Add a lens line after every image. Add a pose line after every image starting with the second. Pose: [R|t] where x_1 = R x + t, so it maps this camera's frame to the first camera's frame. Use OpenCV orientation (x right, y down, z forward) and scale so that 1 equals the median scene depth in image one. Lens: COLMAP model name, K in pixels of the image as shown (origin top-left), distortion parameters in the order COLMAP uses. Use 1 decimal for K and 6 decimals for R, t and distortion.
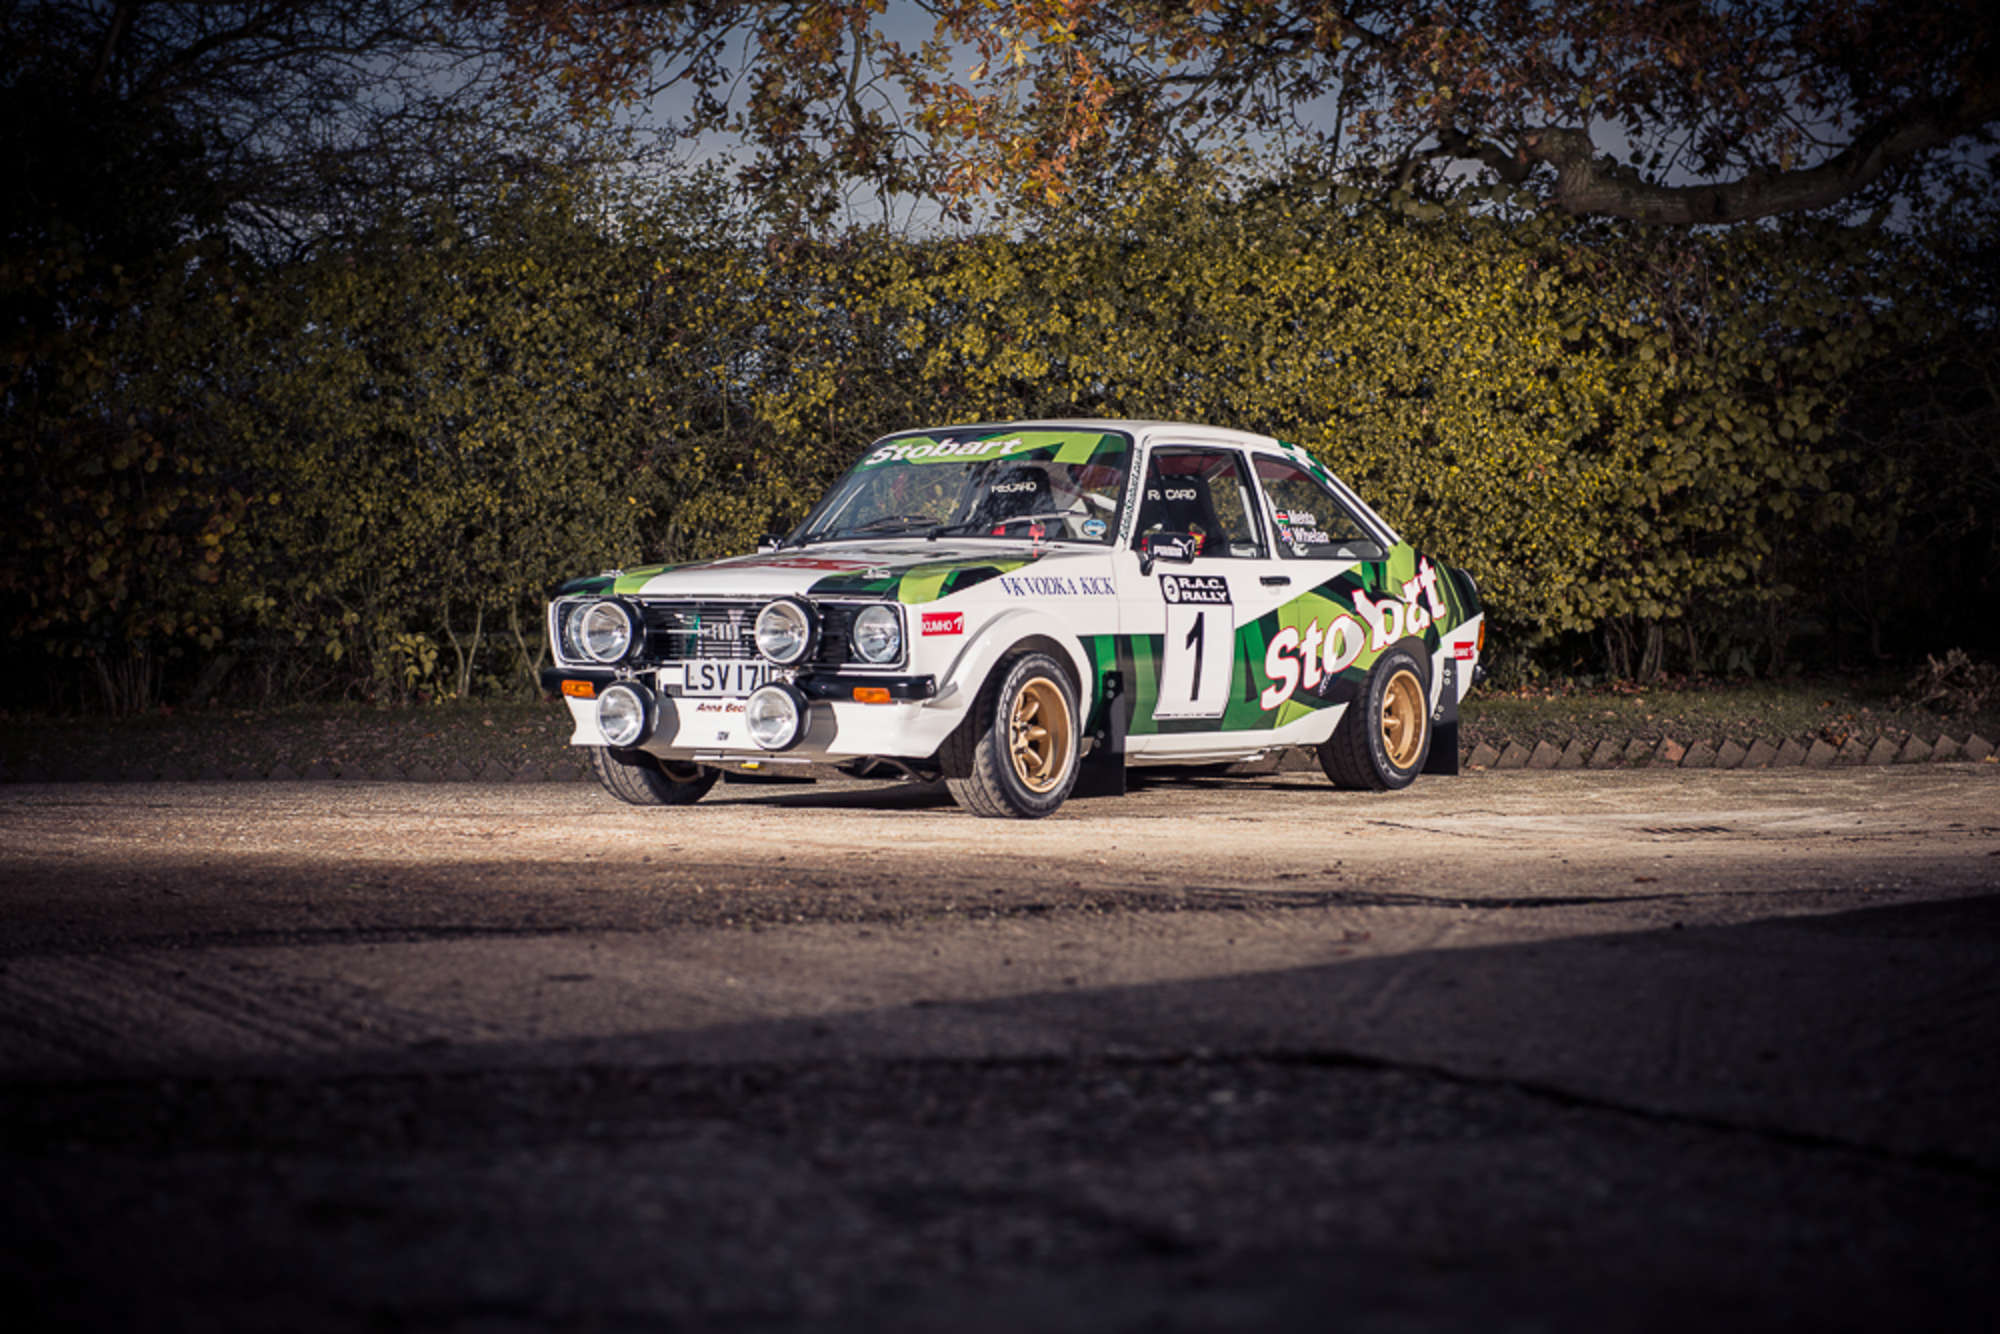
lens RADIAL K [[3984.7, 0, 1000.0], [0, 3984.7, 667.0], [0, 0, 1]] dist [0.067310, -0.005425]
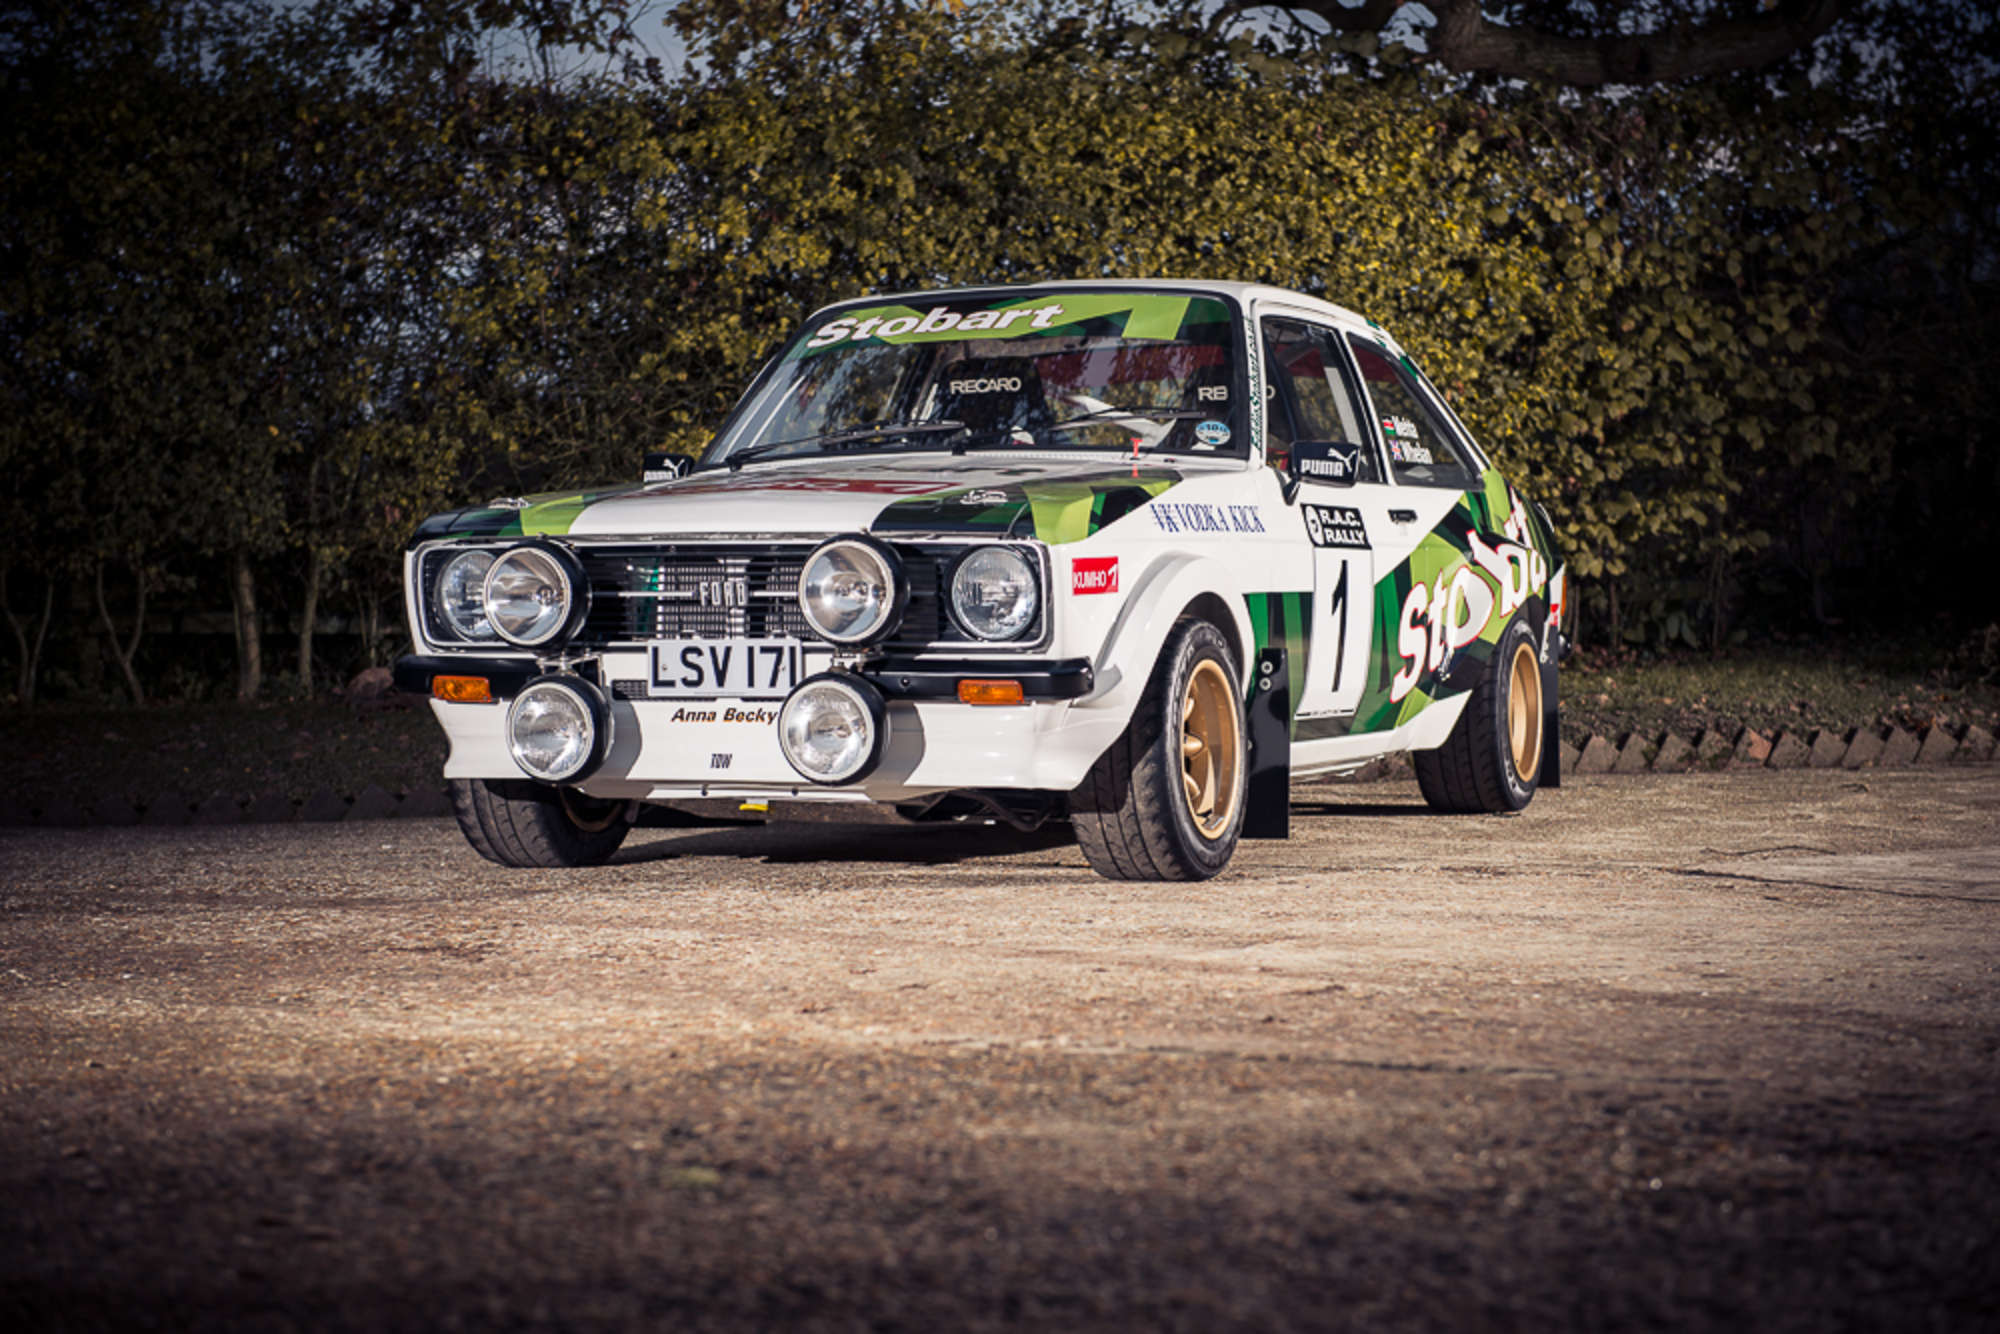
lens RADIAL K [[3749.3, 0, 1000.0], [0, 3749.3, 667.0], [0, 0, 1]] dist [0.098039, 0.059592]
pose [[0.980590, -0.014477, 0.195535, -0.122350], [0.013622, 0.999891, 0.005716, -0.000076], [-0.195596, -0.002942, 0.980680, 0.361590]]
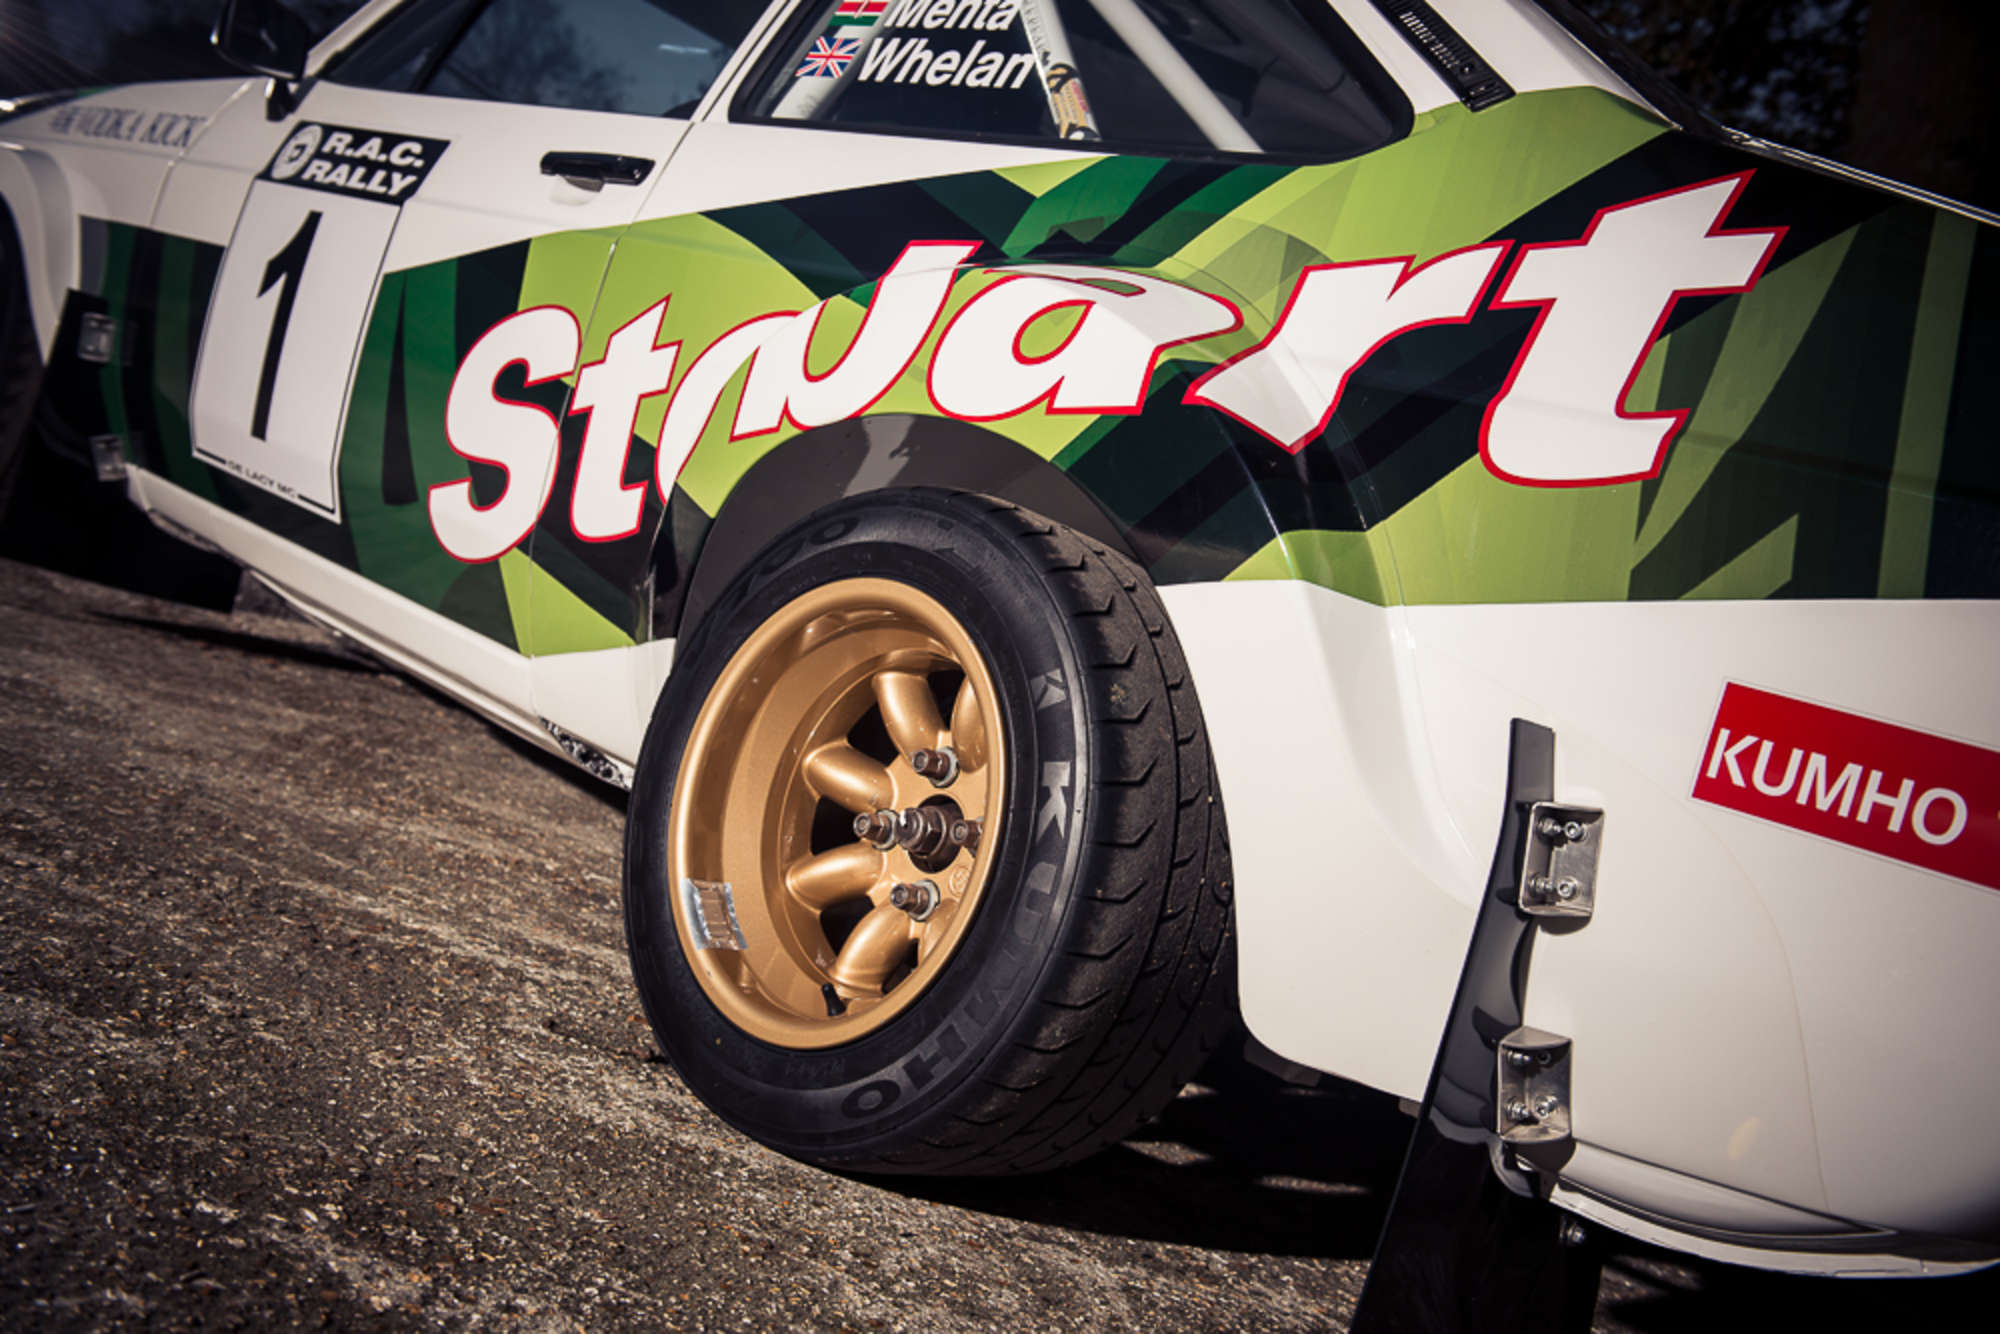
lens RADIAL K [[1713.3, 0, 1000.0], [0, 1713.3, 667.0], [0, 0, 1]] dist [0.050361, 0.003822]
pose [[-0.128291, -0.027948, -0.991343, 0.189502], [-0.341597, 0.939680, 0.017715, 0.001679], [0.931050, 0.340912, -0.130099, 1.021000]]
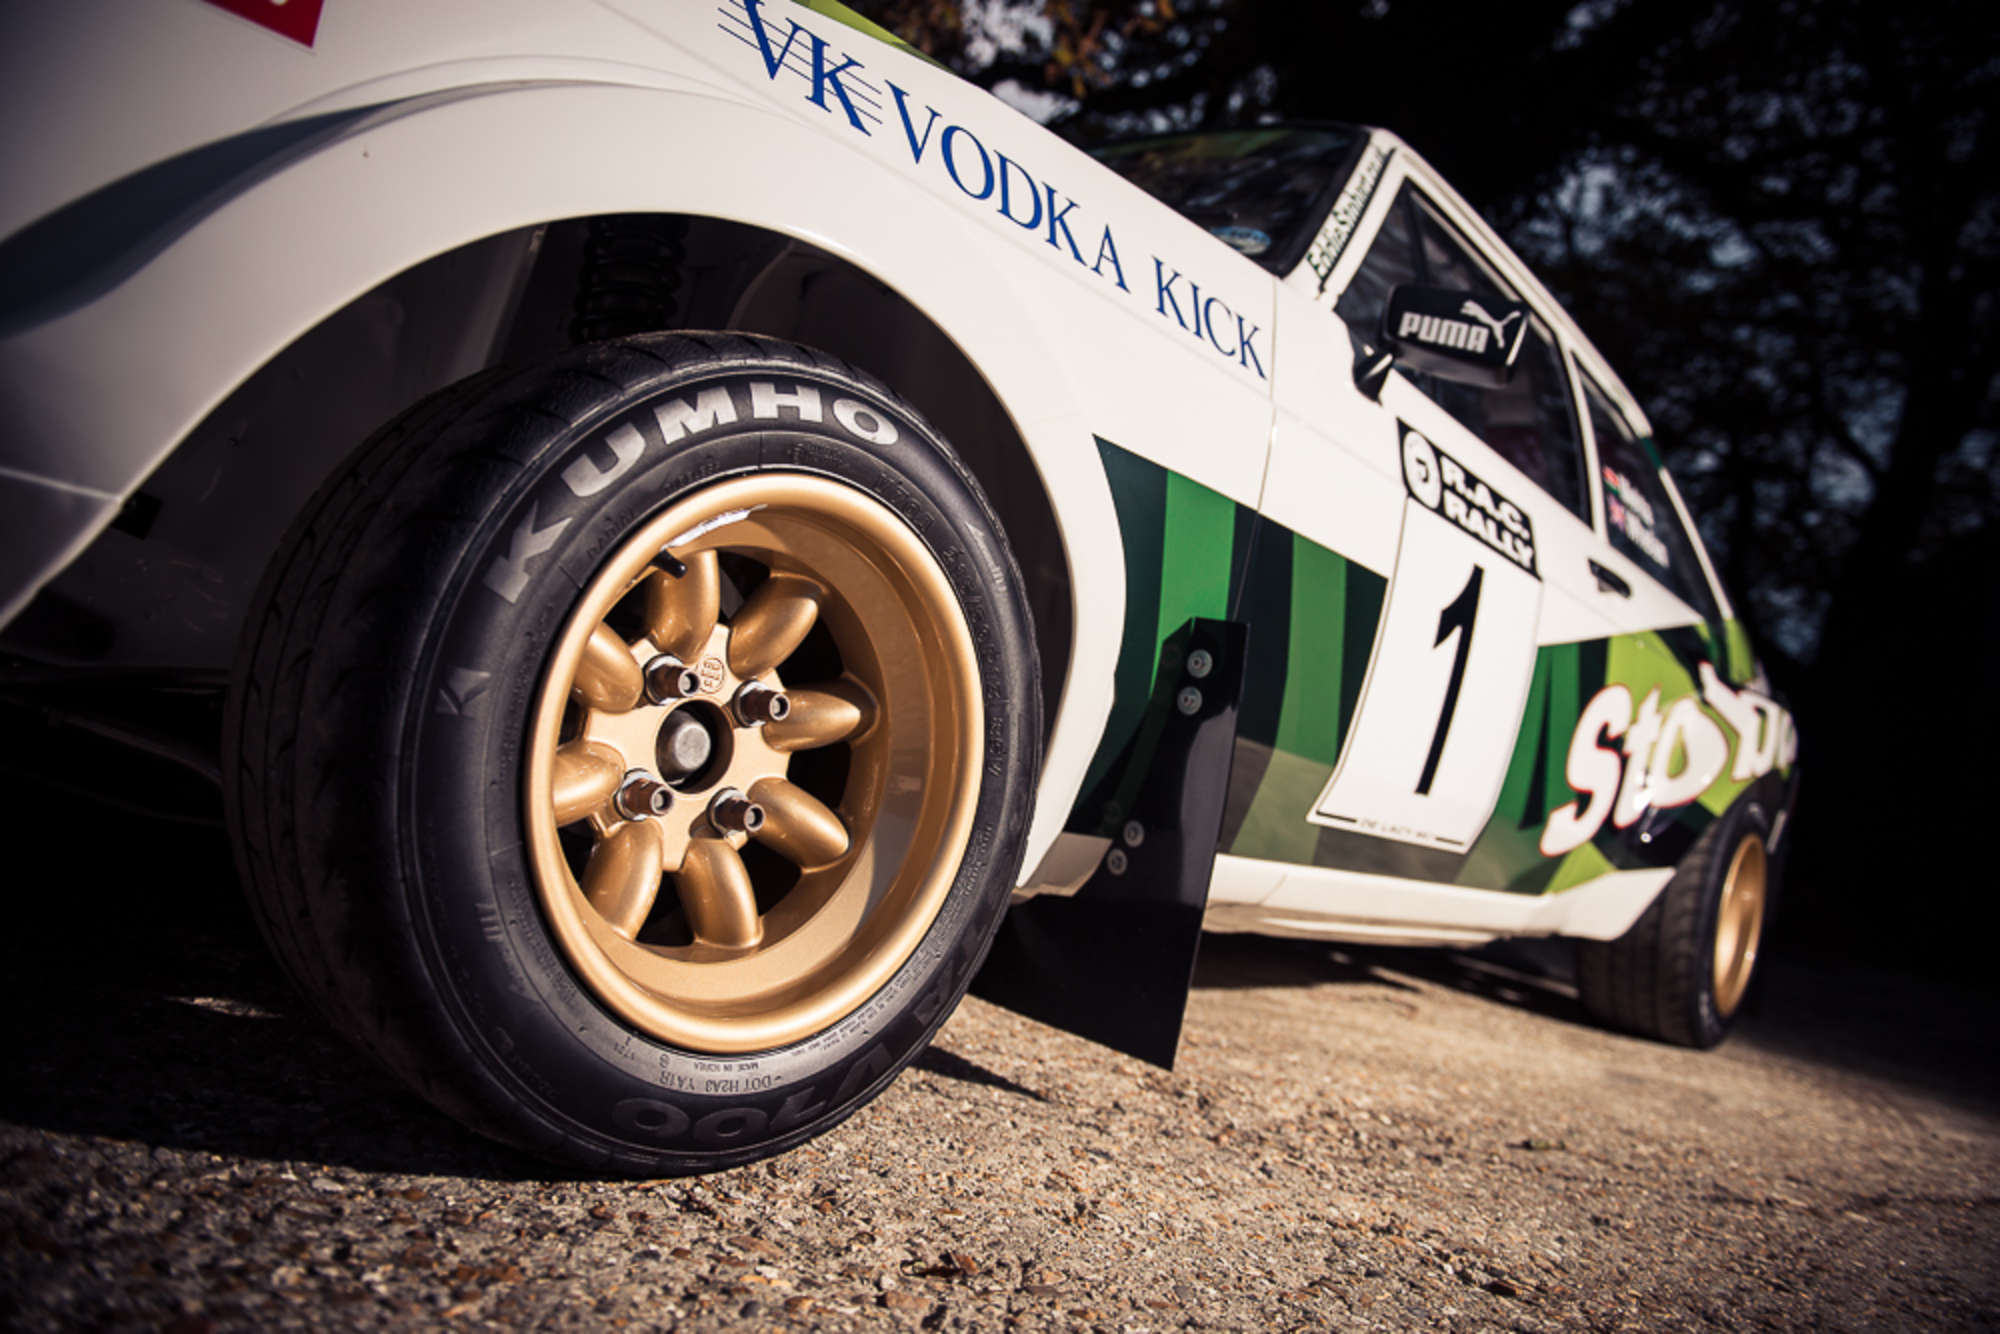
lens RADIAL K [[1293.0, 0, 1000.0], [0, 1293.0, 667.0], [0, 0, 1]] dist [-0.060739, -0.000272]
pose [[0.969034, 0.181019, -0.167942, 0.026649], [-0.195988, 0.977564, -0.077179, 0.012777], [0.150204, 0.107704, 0.982771, 0.815795]]
